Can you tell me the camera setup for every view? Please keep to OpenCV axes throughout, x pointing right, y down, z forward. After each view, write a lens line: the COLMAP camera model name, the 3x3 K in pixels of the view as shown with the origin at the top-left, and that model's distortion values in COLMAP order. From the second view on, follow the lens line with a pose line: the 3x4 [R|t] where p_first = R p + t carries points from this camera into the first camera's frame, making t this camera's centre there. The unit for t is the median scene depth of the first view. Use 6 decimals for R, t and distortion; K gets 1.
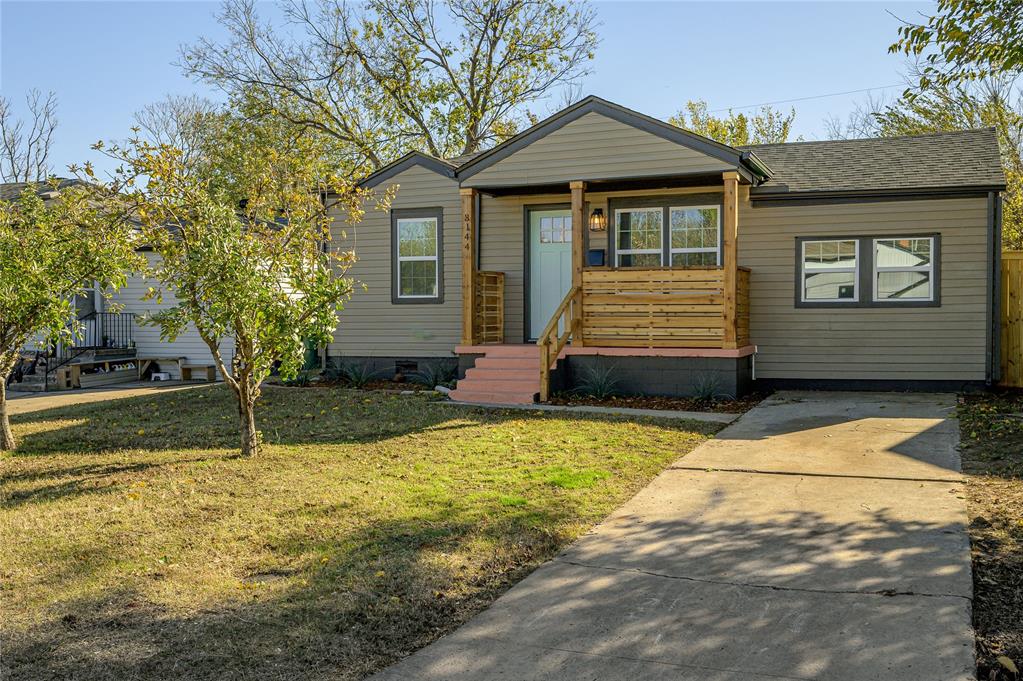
lens RADIAL K [[1043.0, 0, 513.8], [0, 1043.0, 339.6], [0, 0, 1]] dist [0.013218, 0.000000]
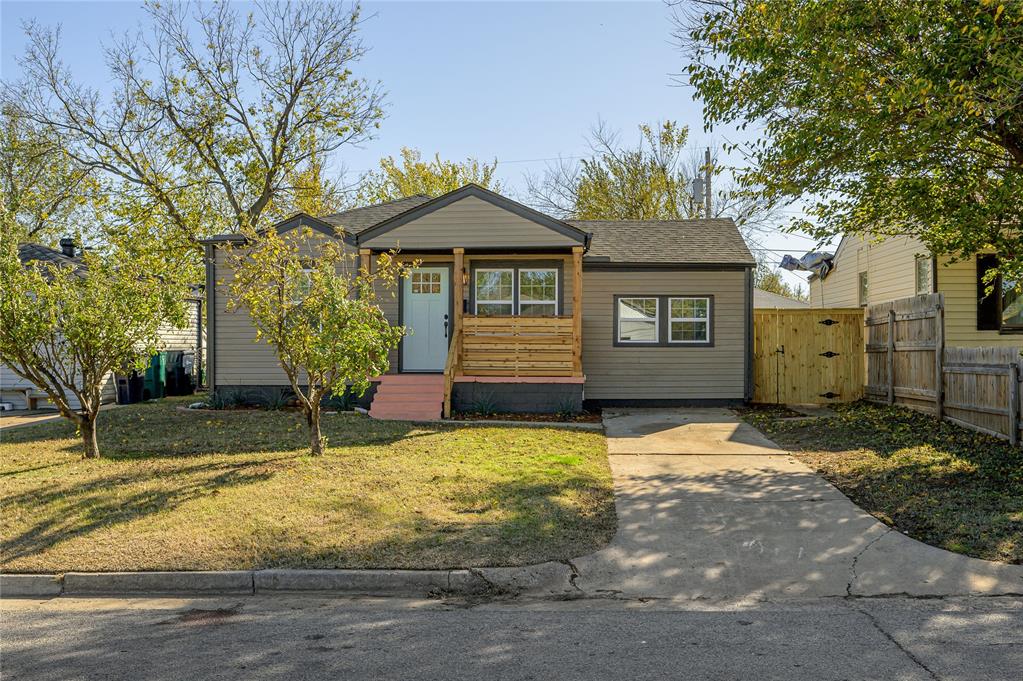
lens RADIAL K [[1043.0, 0, 503.3], [0, 1043.0, 343.8], [0, 0, 1]] dist [0.013218, 0.000000]
pose [[0.950259, 0.006810, 0.311386, -0.291960], [0.001661, 0.999636, -0.026928, 0.002122], [-0.311456, 0.026106, 0.949902, -0.246814]]
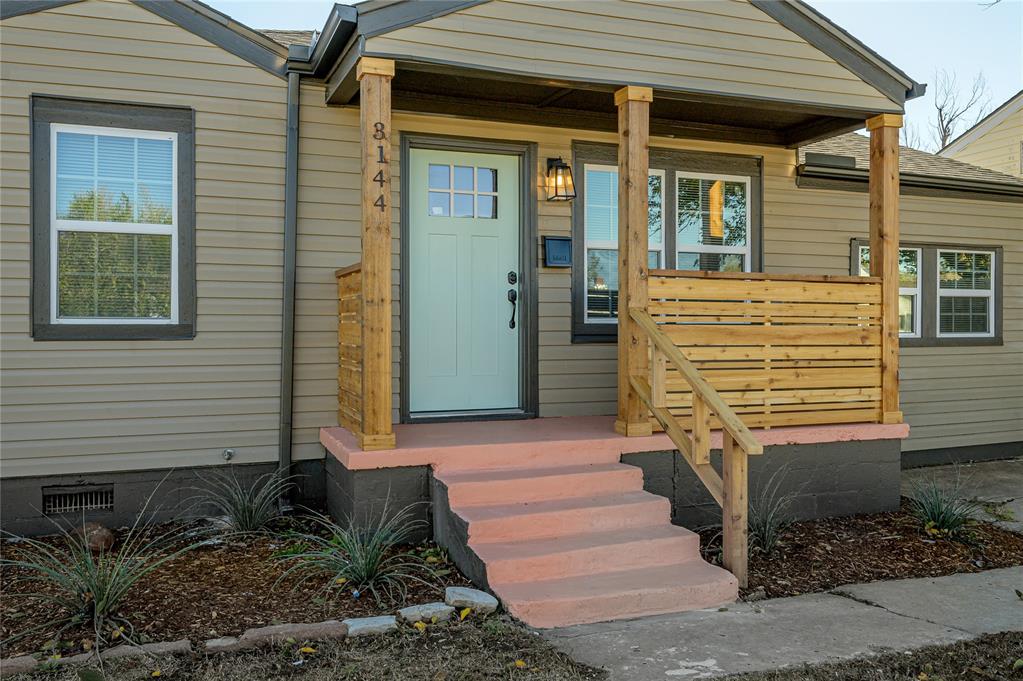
lens RADIAL K [[859.8, 0, 521.9], [0, 859.8, 336.4], [0, 0, 1]] dist [0.005090, -0.003062]
pose [[0.708177, -0.005346, 0.706015, -0.256317], [0.013508, 0.999891, -0.005977, -0.036797], [-0.705906, 0.013769, 0.708172, 0.768049]]
